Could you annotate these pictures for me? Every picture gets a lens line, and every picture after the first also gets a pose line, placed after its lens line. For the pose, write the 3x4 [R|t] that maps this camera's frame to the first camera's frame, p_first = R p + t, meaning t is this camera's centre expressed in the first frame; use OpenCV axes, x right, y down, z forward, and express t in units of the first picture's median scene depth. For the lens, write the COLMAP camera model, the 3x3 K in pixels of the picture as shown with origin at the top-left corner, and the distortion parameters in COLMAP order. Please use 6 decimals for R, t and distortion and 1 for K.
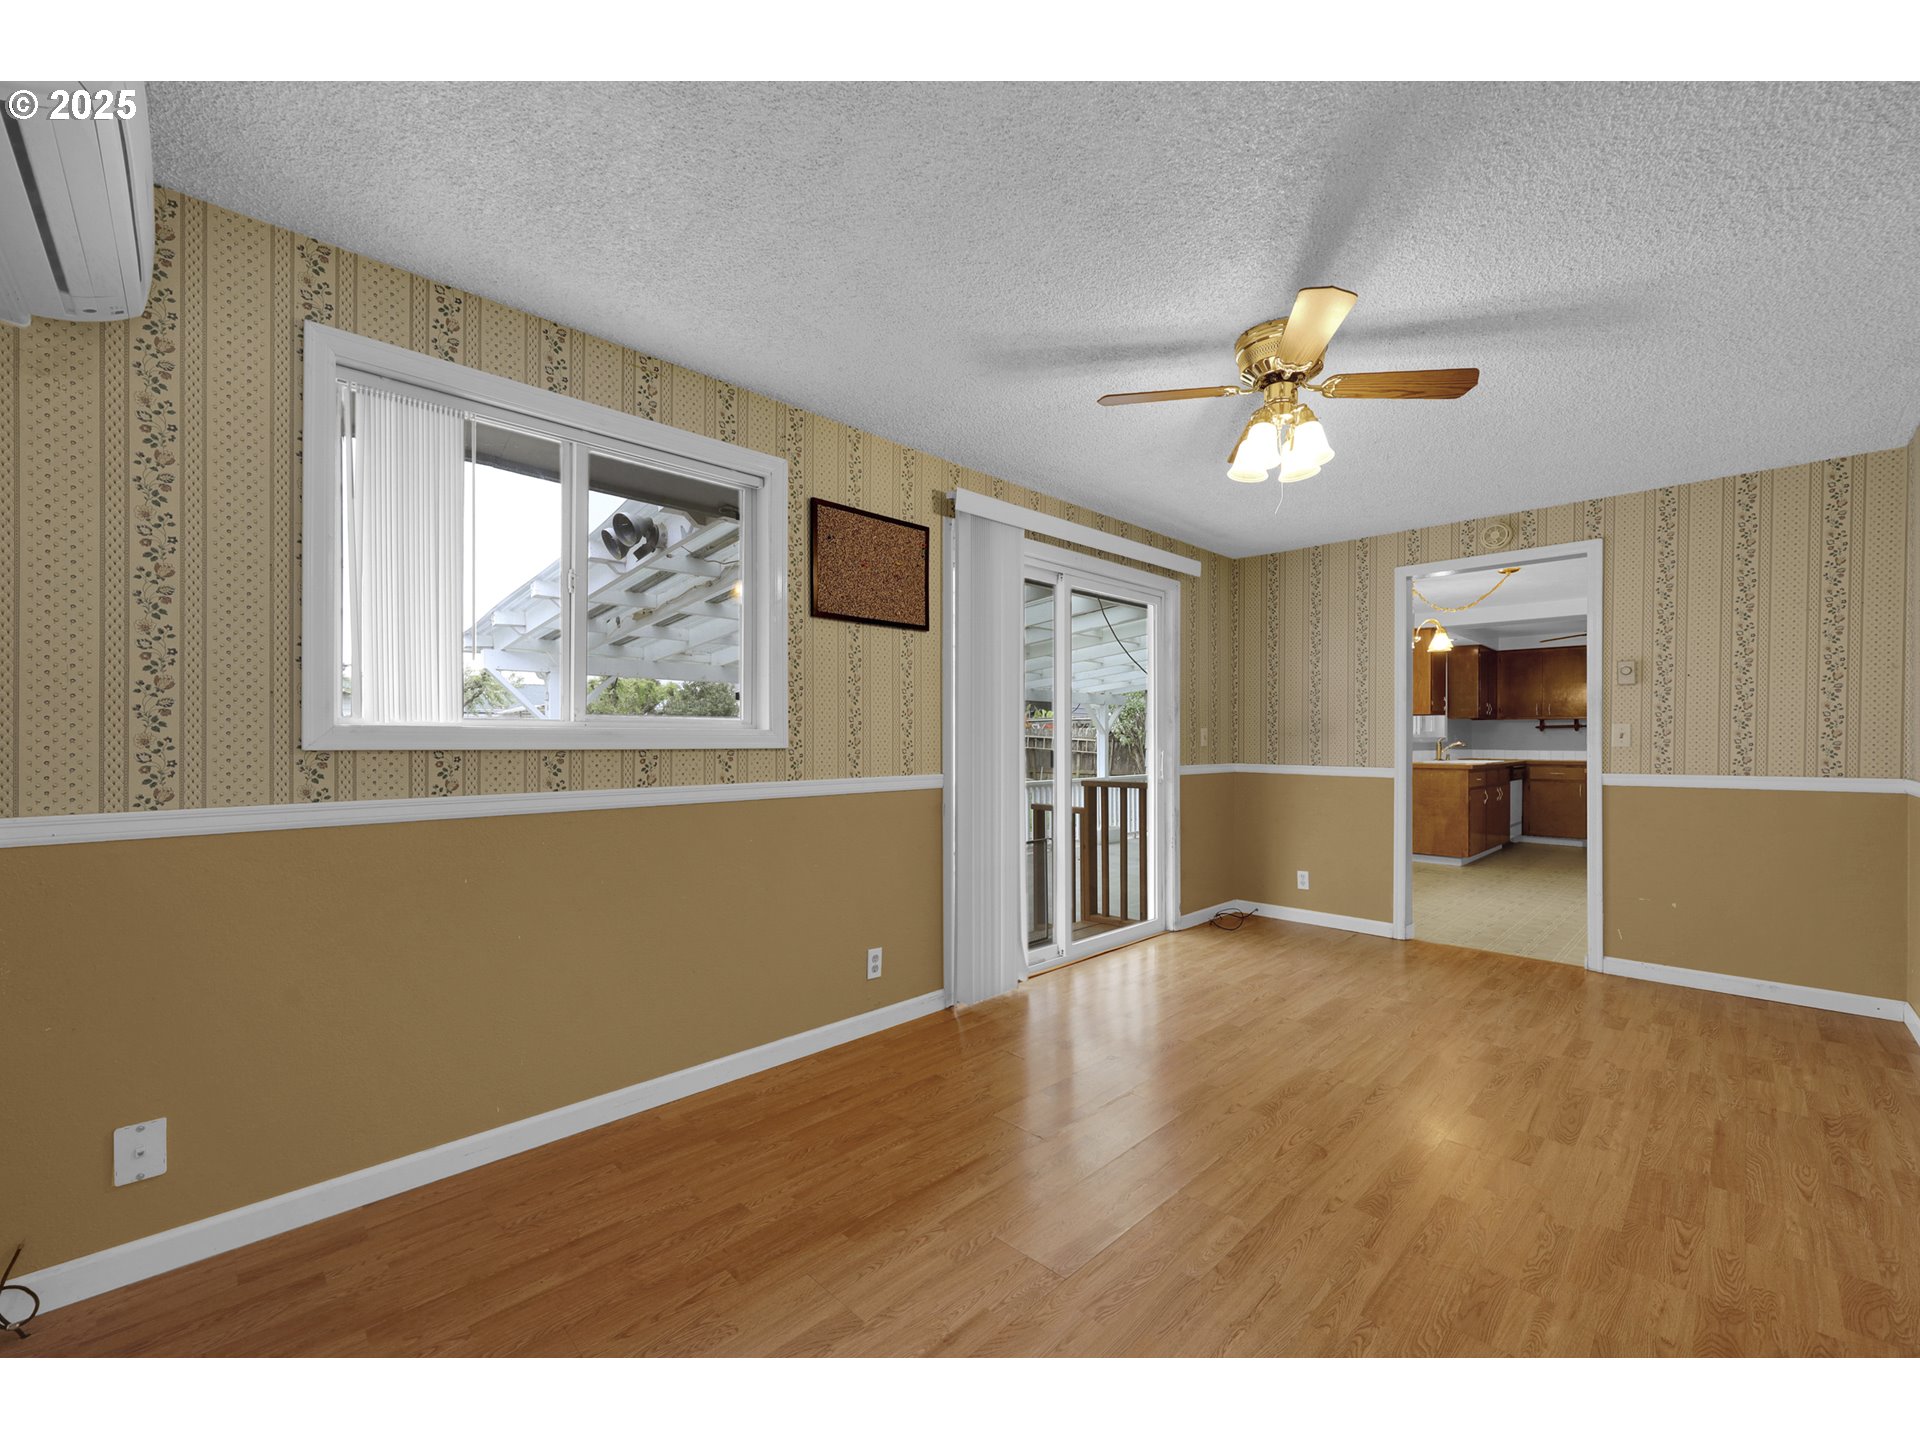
lens RADIAL K [[789.0, 0, 957.4], [0, 789.0, 732.2], [0, 0, 1]] dist [-0.000414, 0.000007]
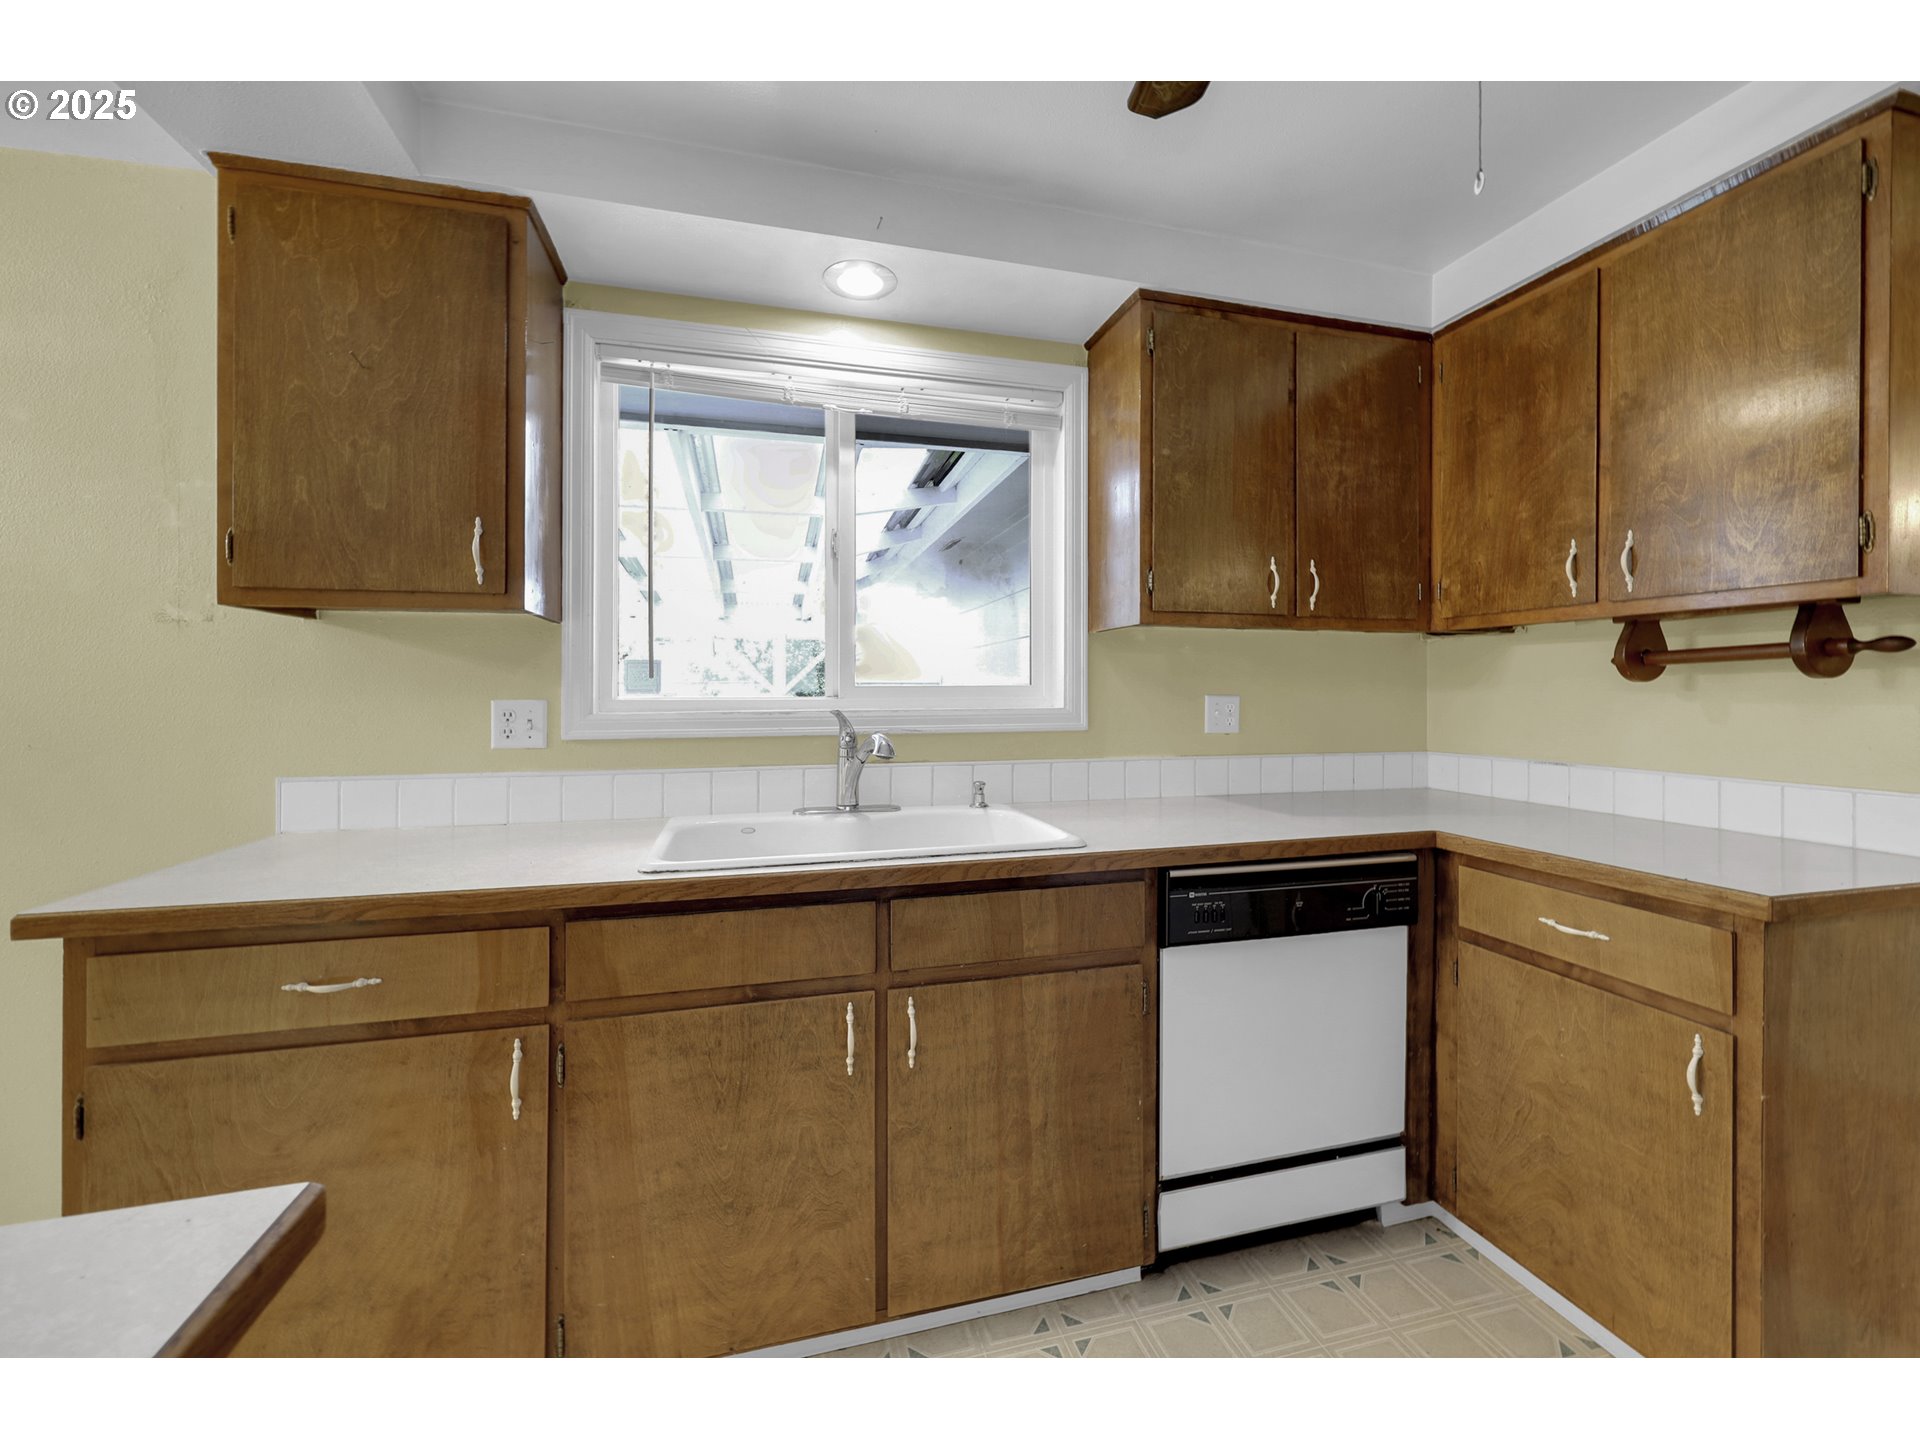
lens RADIAL K [[801.5, 0, 1010.7], [0, 801.5, 691.8], [0, 0, 1]] dist [0.001538, 0.000178]
pose [[0.868932, -0.005998, -0.494896, 0.731917], [0.007876, 0.999968, 0.001709, -0.000044], [0.494869, -0.005383, 0.868951, 0.781591]]
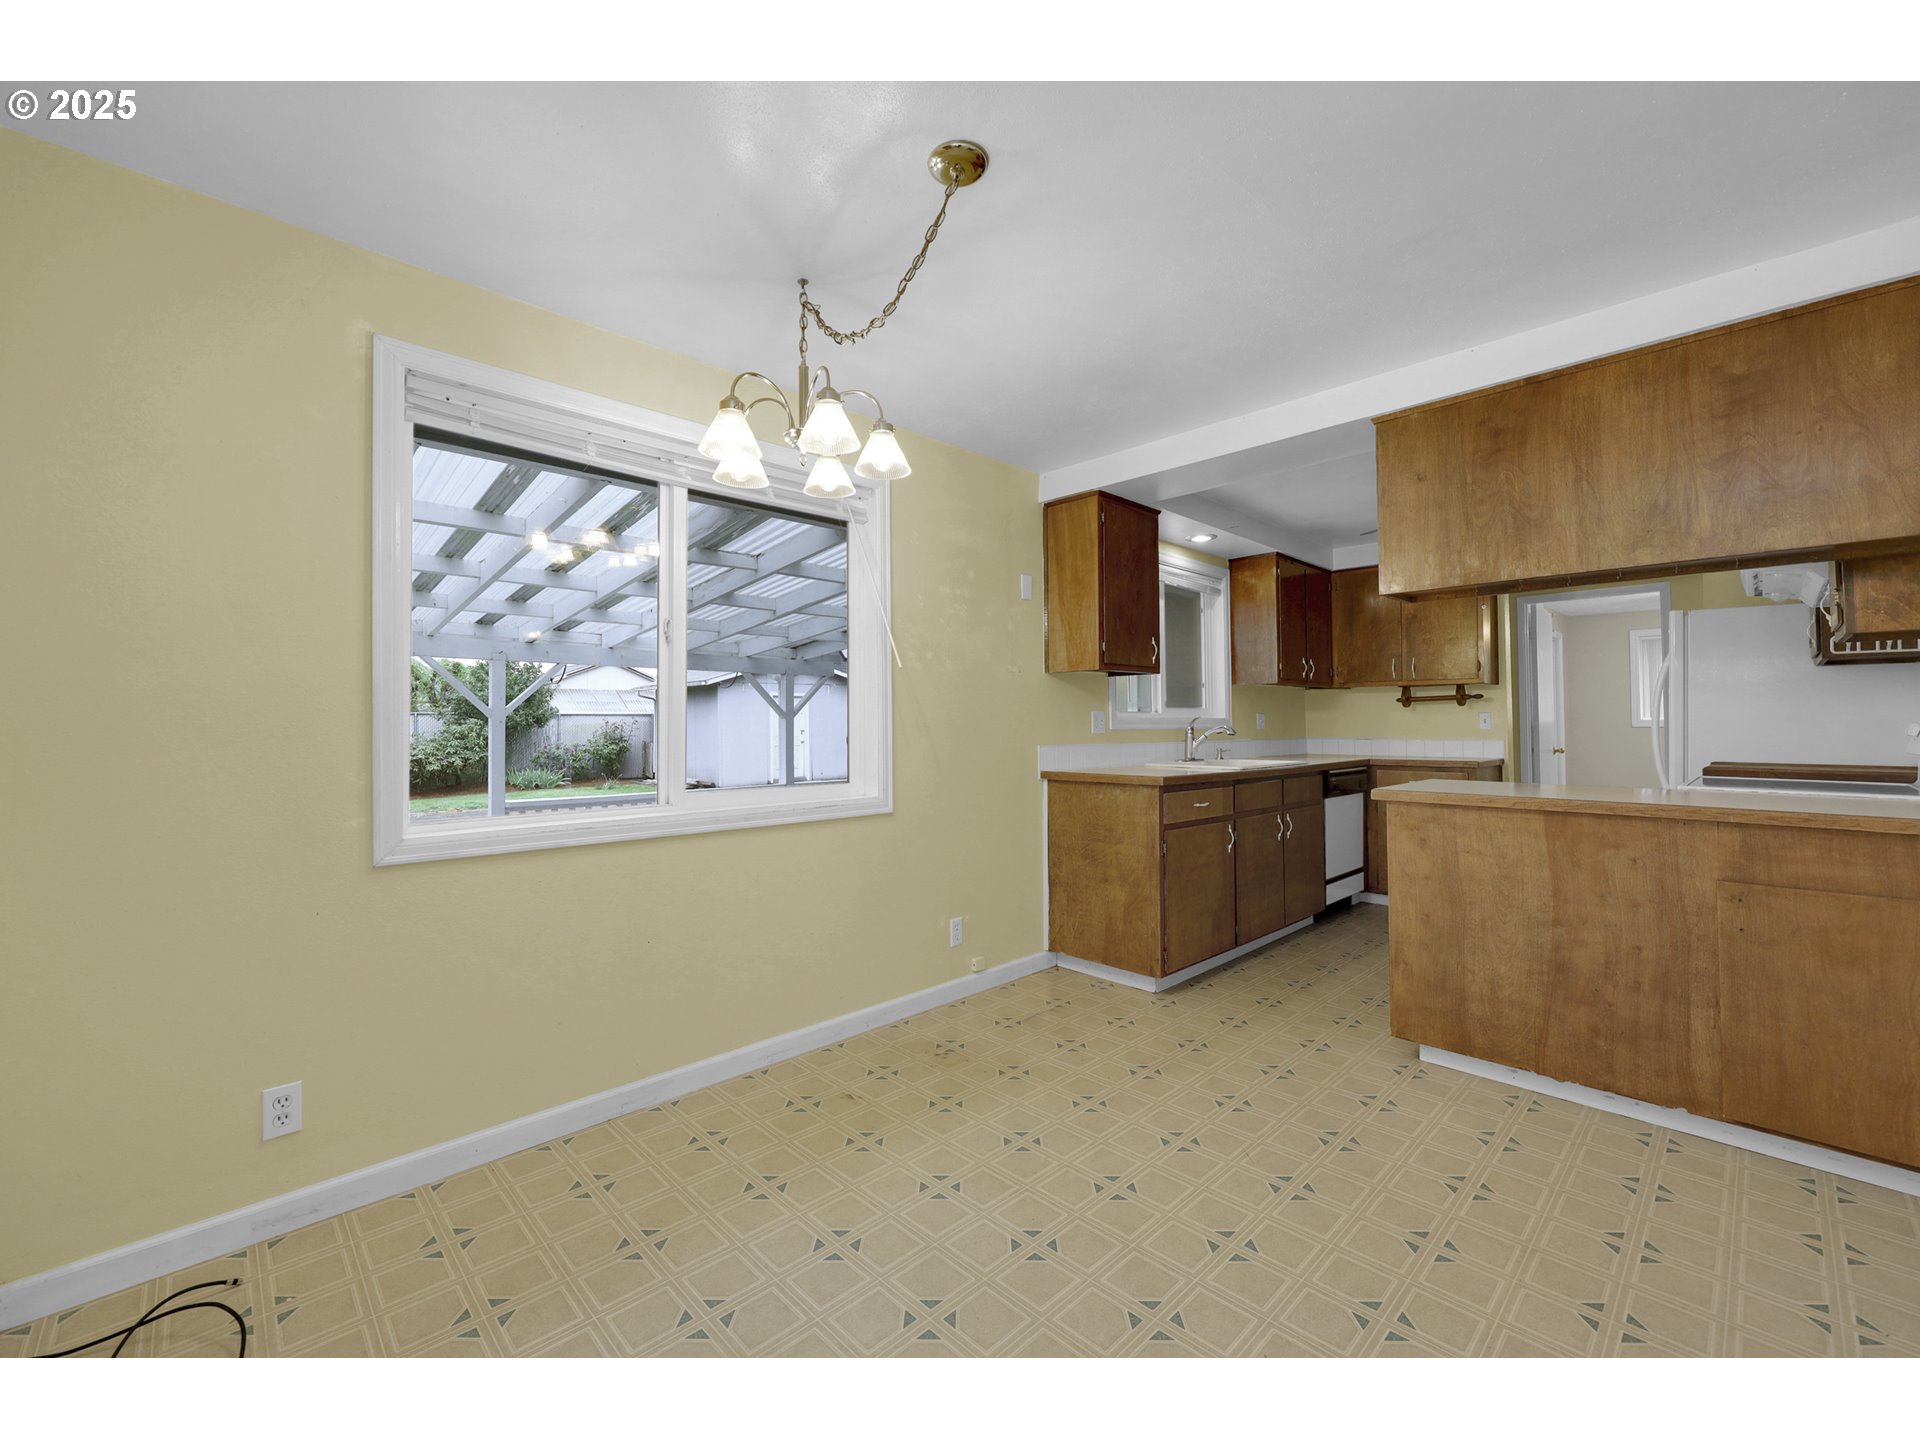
lens RADIAL K [[813.9, 0, 990.7], [0, 813.9, 711.5], [0, 0, 1]] dist [0.016755, -0.000109]
pose [[0.999696, -0.011860, 0.021598, 0.443939], [0.012231, 0.999778, -0.017148, 0.008841], [-0.021389, 0.017407, 0.999620, 0.431175]]
